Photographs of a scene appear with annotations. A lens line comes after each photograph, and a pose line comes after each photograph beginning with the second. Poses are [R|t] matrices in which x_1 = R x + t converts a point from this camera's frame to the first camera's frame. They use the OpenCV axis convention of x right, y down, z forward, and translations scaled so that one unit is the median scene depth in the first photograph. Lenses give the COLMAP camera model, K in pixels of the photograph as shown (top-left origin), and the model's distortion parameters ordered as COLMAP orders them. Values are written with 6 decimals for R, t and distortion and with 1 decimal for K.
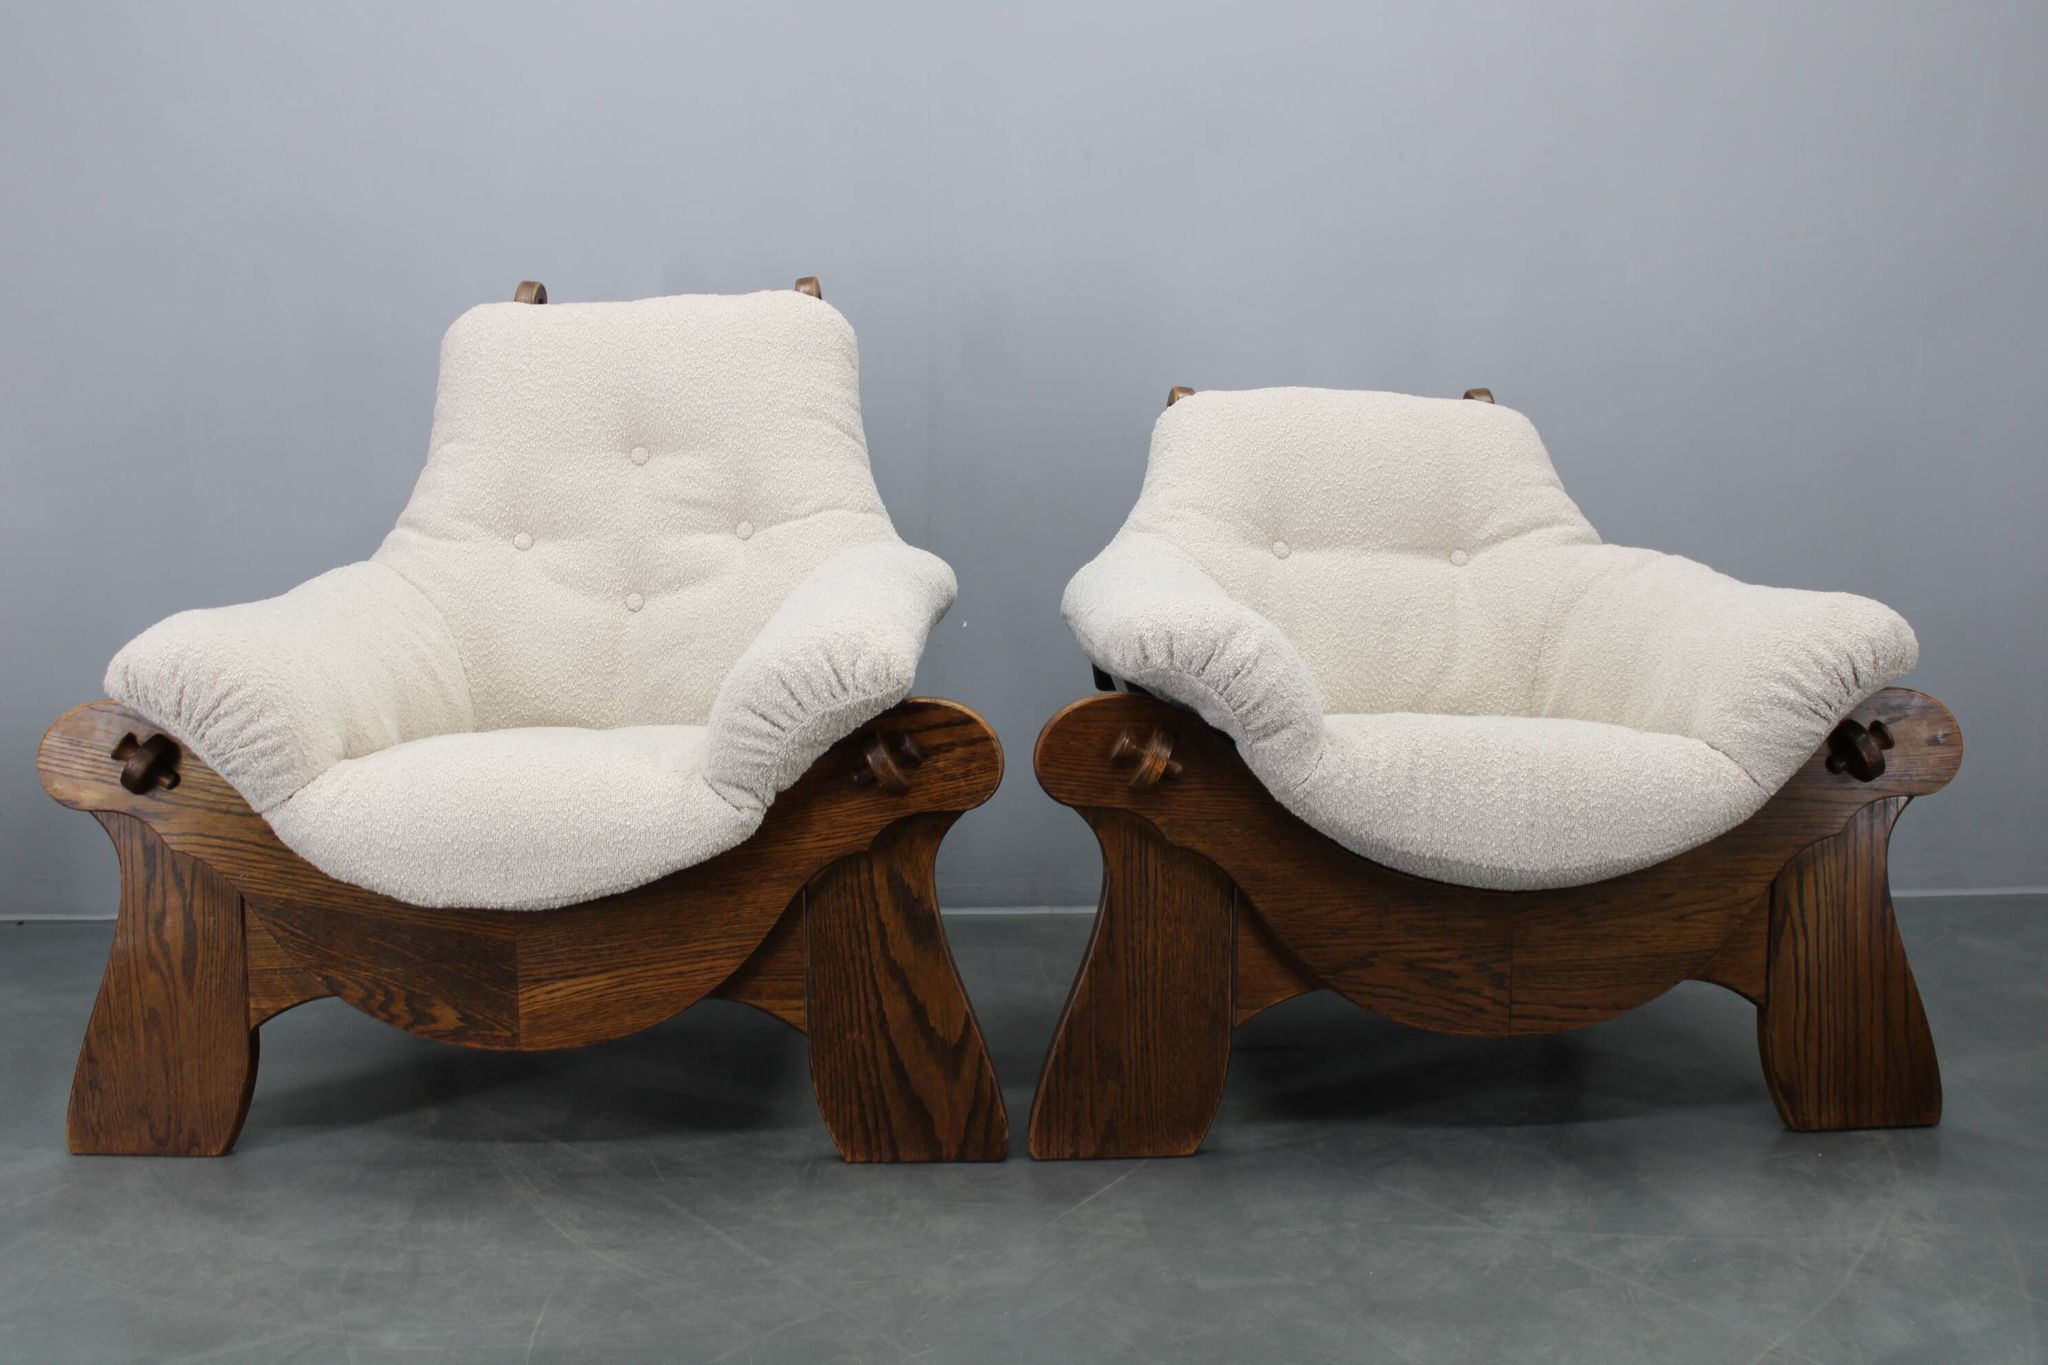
lens RADIAL K [[1979.1, 0, 1023.8], [0, 1979.1, 698.9], [0, 0, 1]] dist [-0.075995, 0.000000]
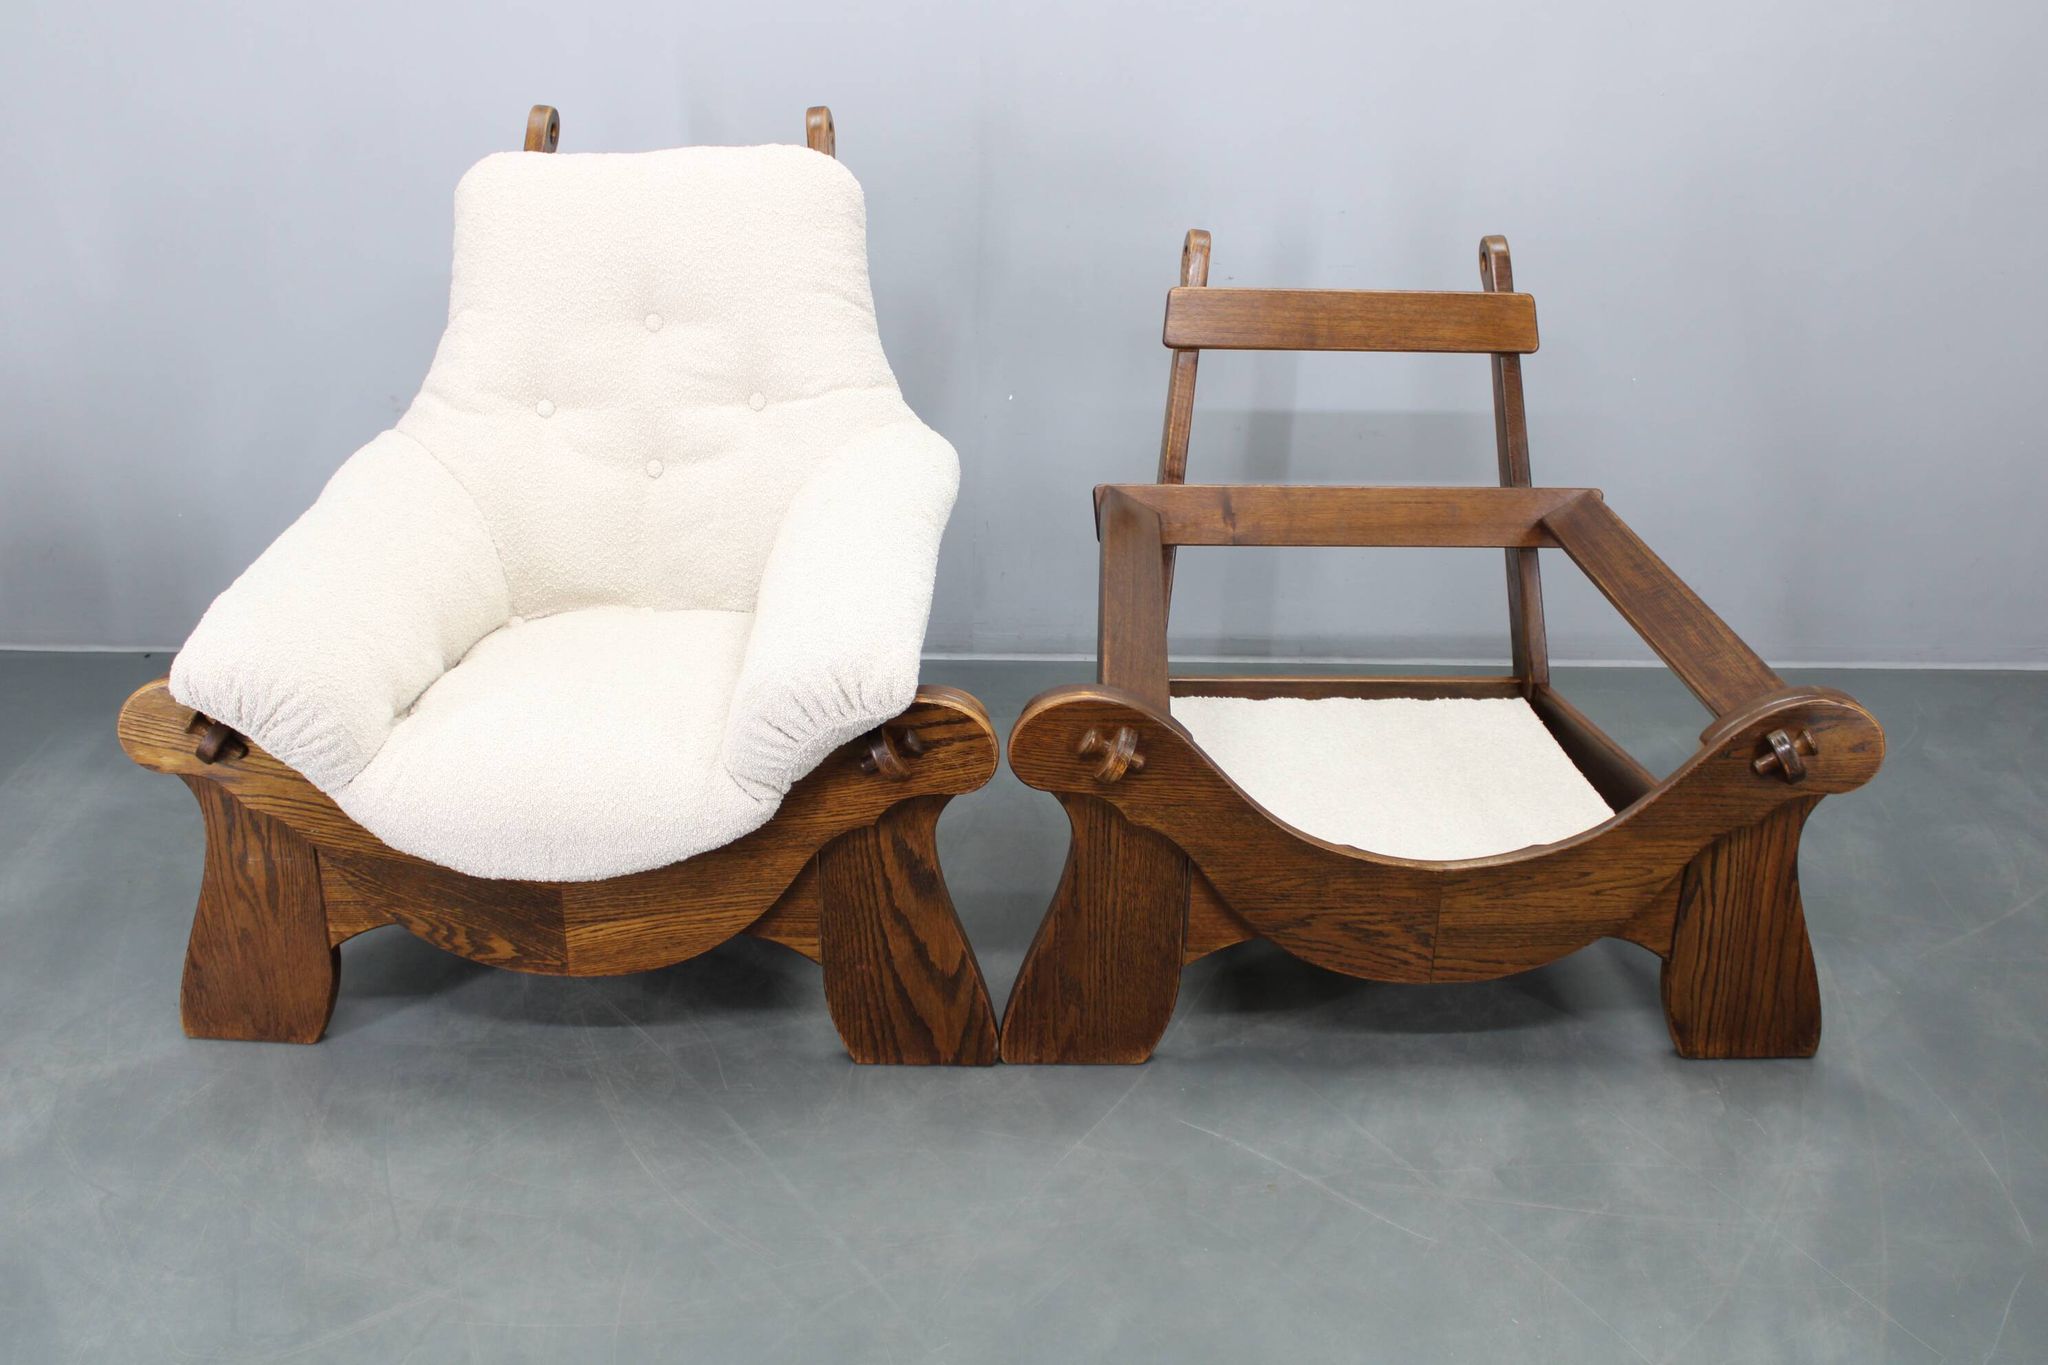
lens RADIAL K [[1855.7, 0, 1013.2], [0, 1855.7, 663.2], [0, 0, 1]] dist [-0.099042, 0.000000]
pose [[0.999769, 0.020584, -0.006144, 0.002897], [-0.017848, 0.955125, 0.295664, -0.310773], [0.011954, -0.295486, 0.955272, 0.039857]]
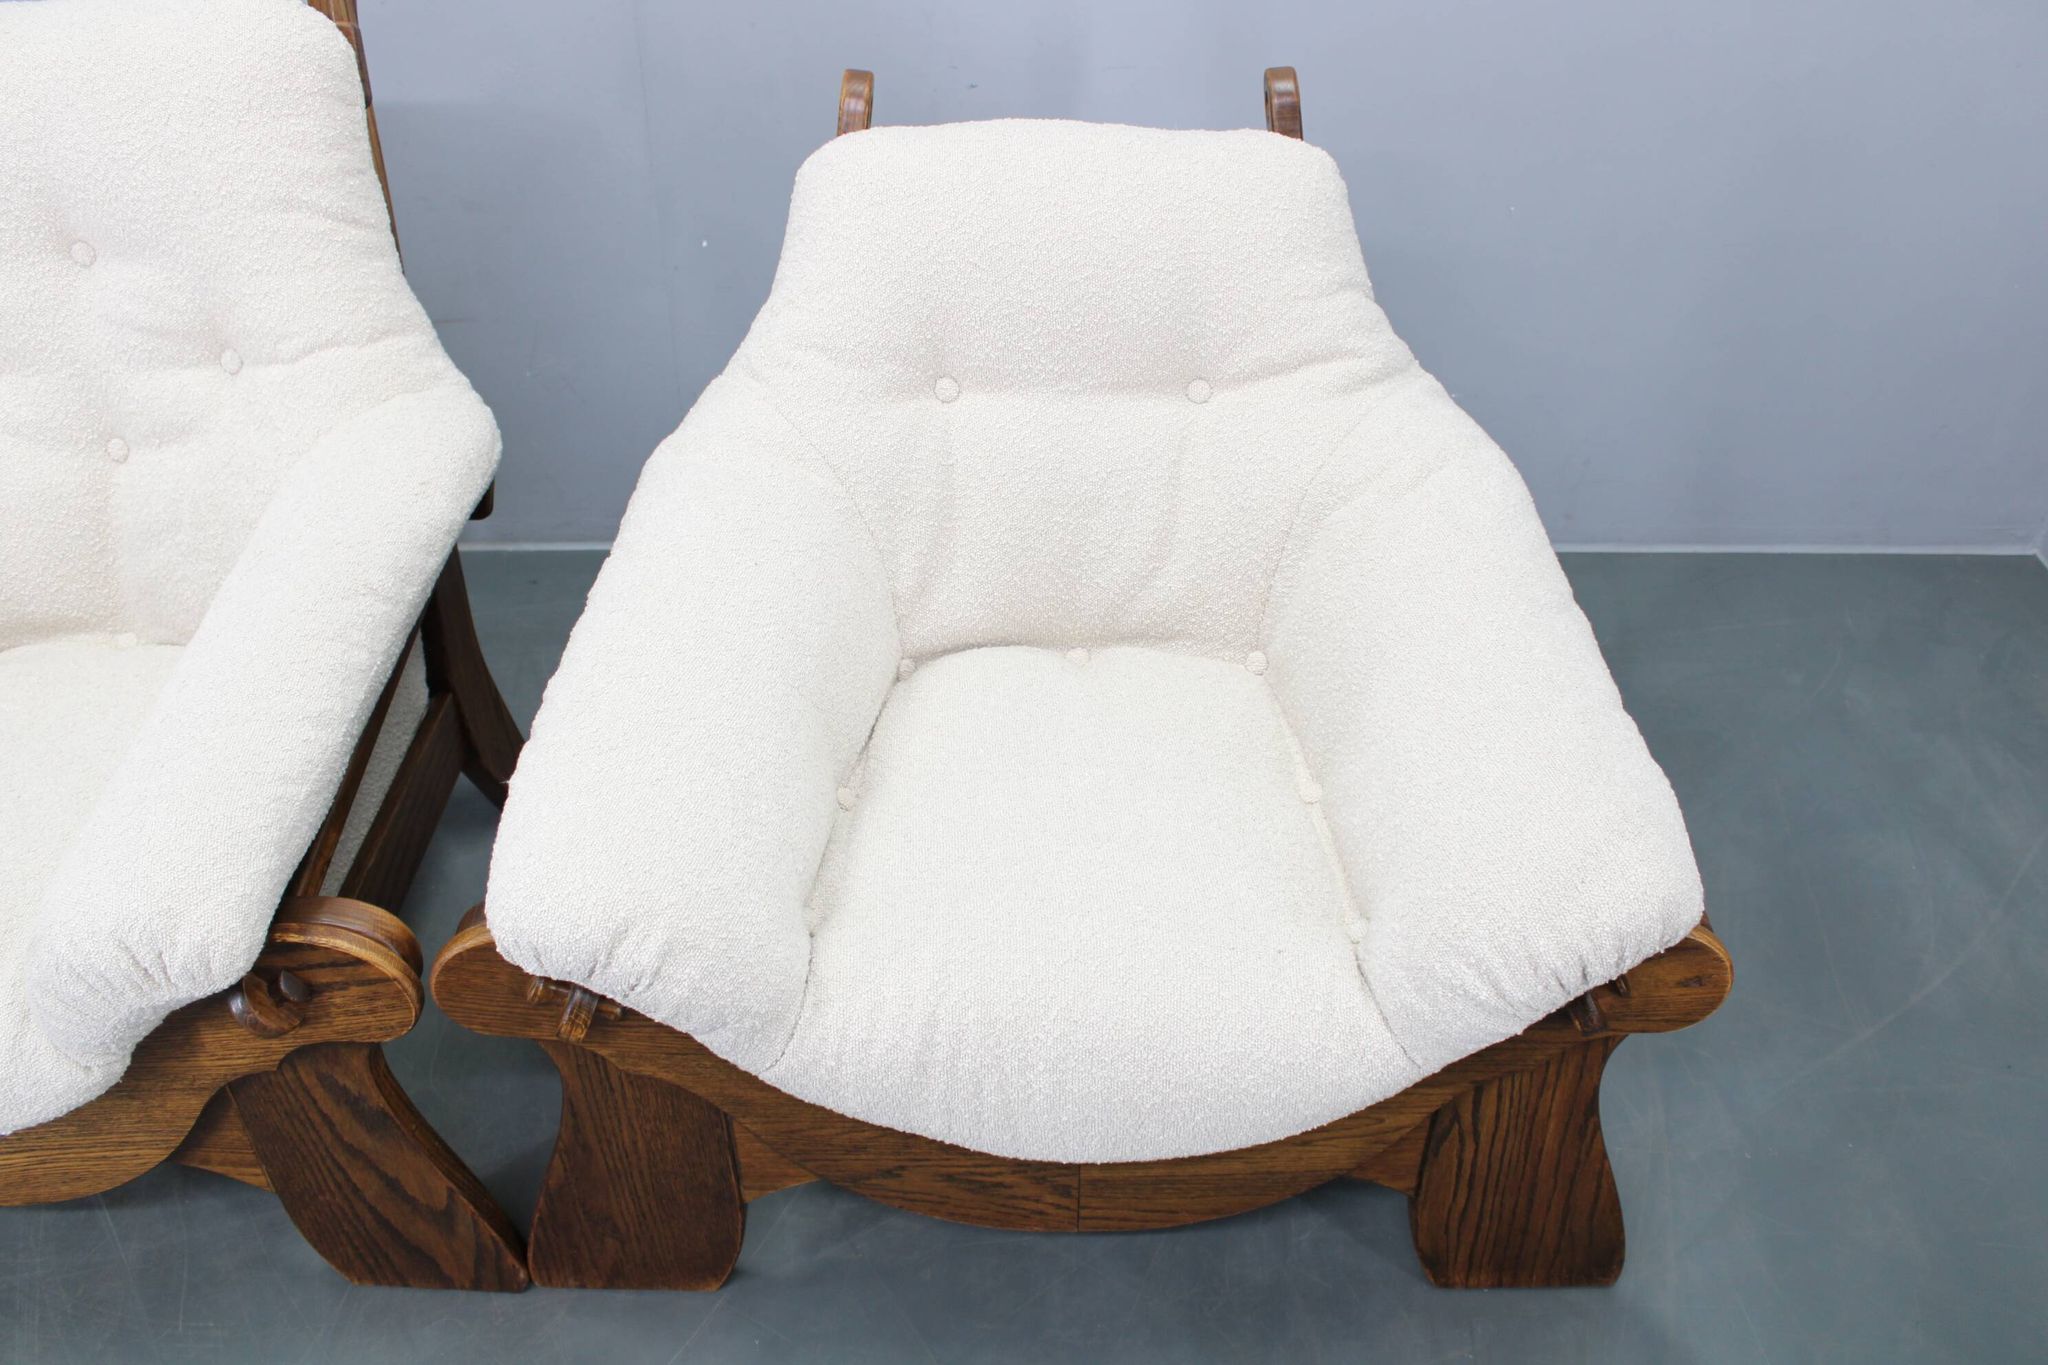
lens RADIAL K [[1743.0, 0, 1003.6], [0, 1743.0, 670.1], [0, 0, 1]] dist [-0.142277, 0.117261]
pose [[0.998953, 0.018009, -0.042063, 0.236102], [0.006463, 0.854547, 0.519334, -0.408309], [0.045297, -0.519062, 0.853536, 0.502811]]
